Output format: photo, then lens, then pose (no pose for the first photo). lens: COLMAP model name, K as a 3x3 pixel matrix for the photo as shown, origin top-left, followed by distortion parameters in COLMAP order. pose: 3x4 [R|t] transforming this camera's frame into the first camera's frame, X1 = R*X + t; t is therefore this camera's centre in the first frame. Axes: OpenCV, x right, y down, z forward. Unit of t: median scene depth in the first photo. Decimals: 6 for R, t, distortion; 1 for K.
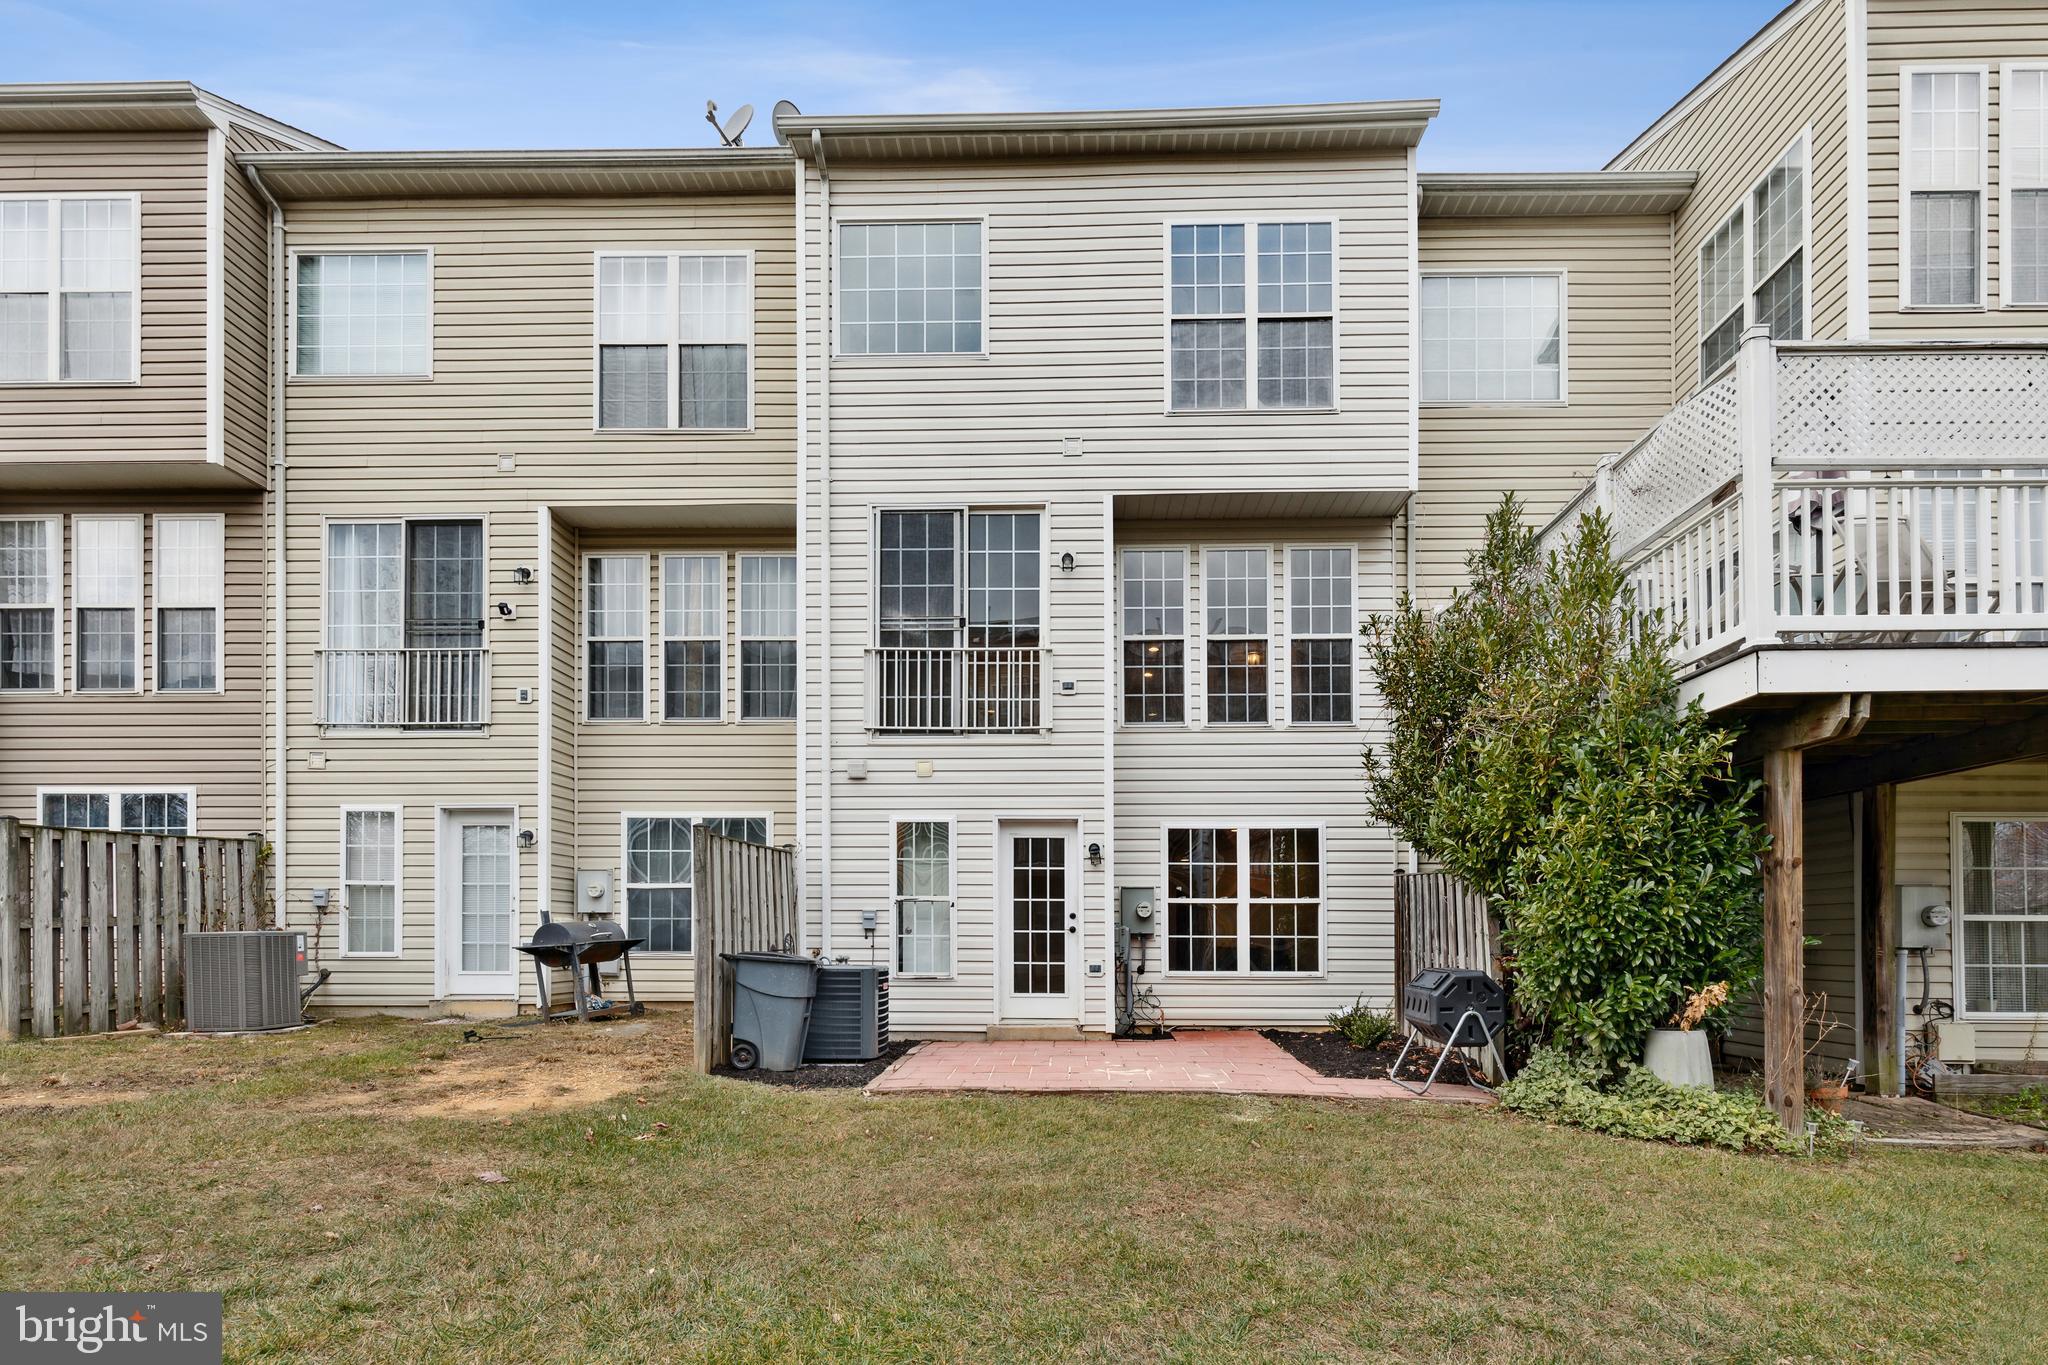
lens RADIAL K [[987.9, 0, 1024.0], [0, 987.9, 698.5], [0, 0, 1]] dist [0.003146, -0.000269]
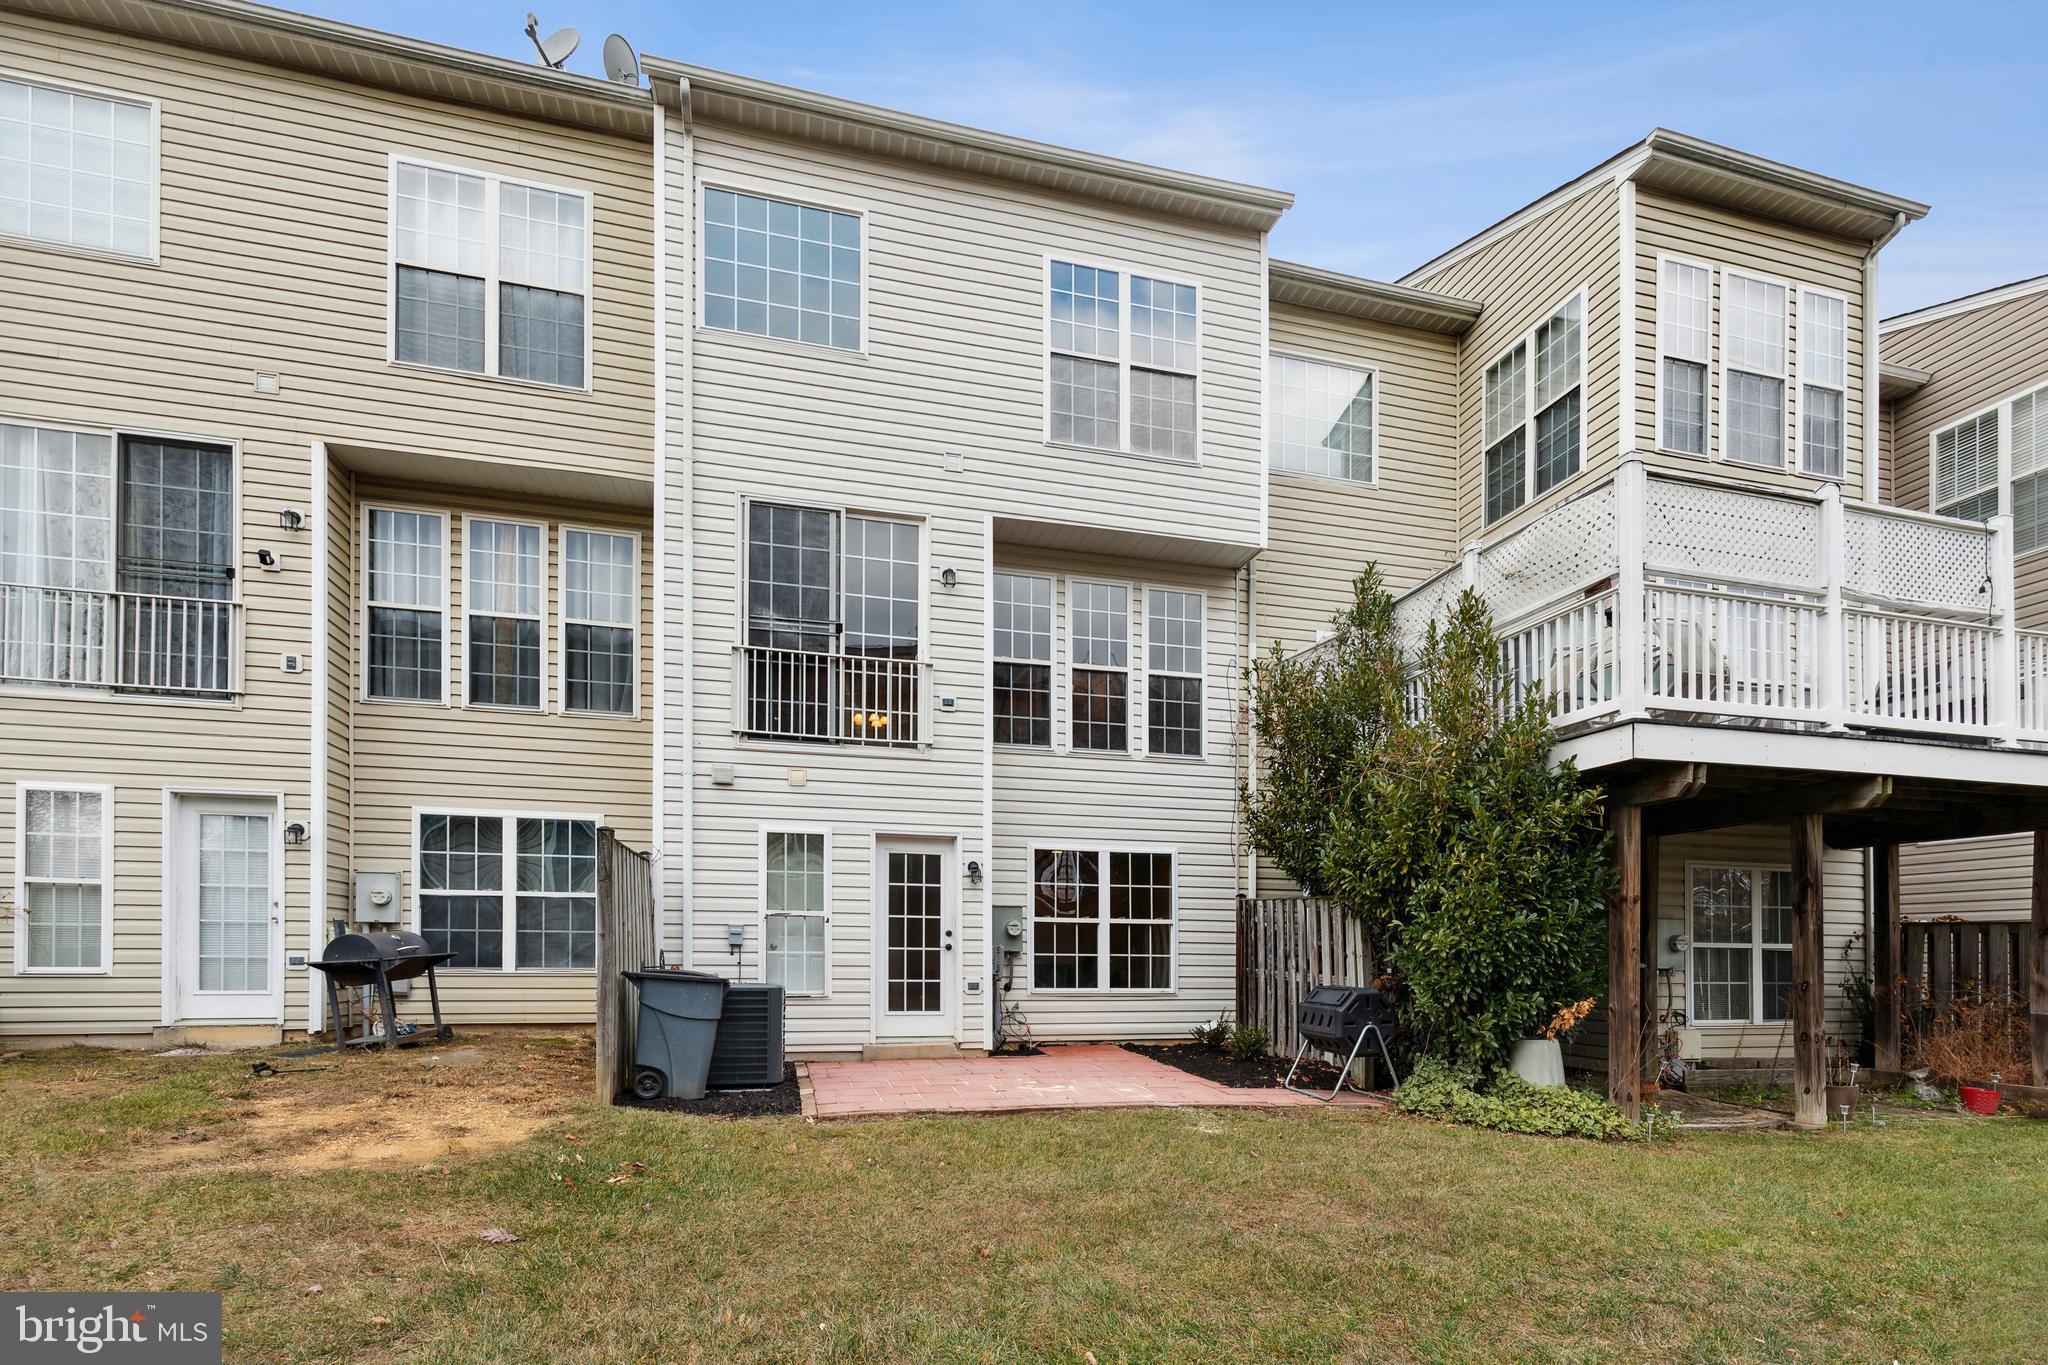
lens RADIAL K [[978.6, 0, 1033.0], [0, 978.6, 723.9], [0, 0, 1]] dist [0.004516, -0.000540]
pose [[0.959471, 0.071040, 0.272708, -0.137575], [-0.073314, 0.997307, -0.001856, 0.004231], [-0.272105, -0.018213, 0.962095, 0.026750]]
